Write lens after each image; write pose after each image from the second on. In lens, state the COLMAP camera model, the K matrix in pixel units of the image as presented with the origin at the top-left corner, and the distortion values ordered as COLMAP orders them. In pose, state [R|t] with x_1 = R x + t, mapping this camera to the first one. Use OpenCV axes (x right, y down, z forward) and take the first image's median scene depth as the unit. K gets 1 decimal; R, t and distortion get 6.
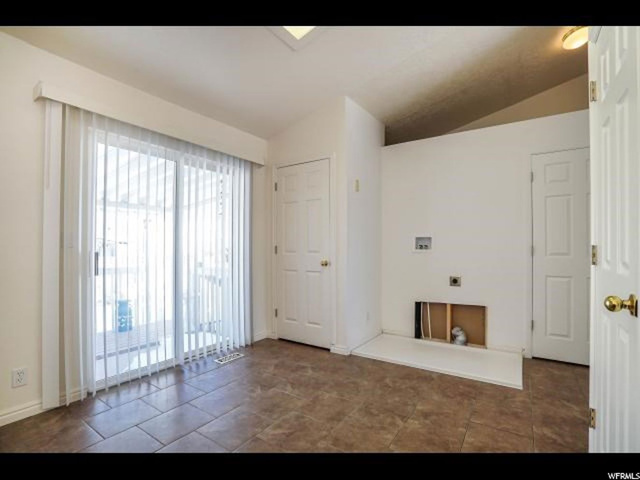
lens RADIAL K [[301.3, 0, 318.4], [0, 301.3, 242.5], [0, 0, 1]] dist [-0.035852, 0.000605]
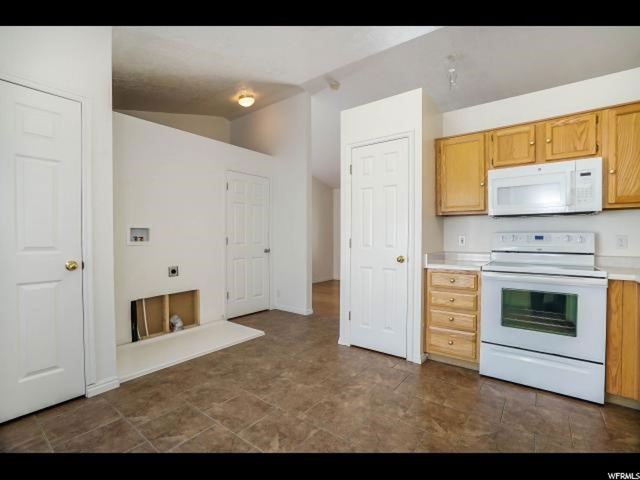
lens RADIAL K [[301.3, 0, 318.4], [0, 301.3, 242.5], [0, 0, 1]] dist [-0.035852, 0.000605]
pose [[0.069153, -0.020688, 0.997392, -0.563681], [-0.014869, 0.999653, 0.021766, -0.001127], [-0.997495, -0.016335, 0.068822, 0.450844]]
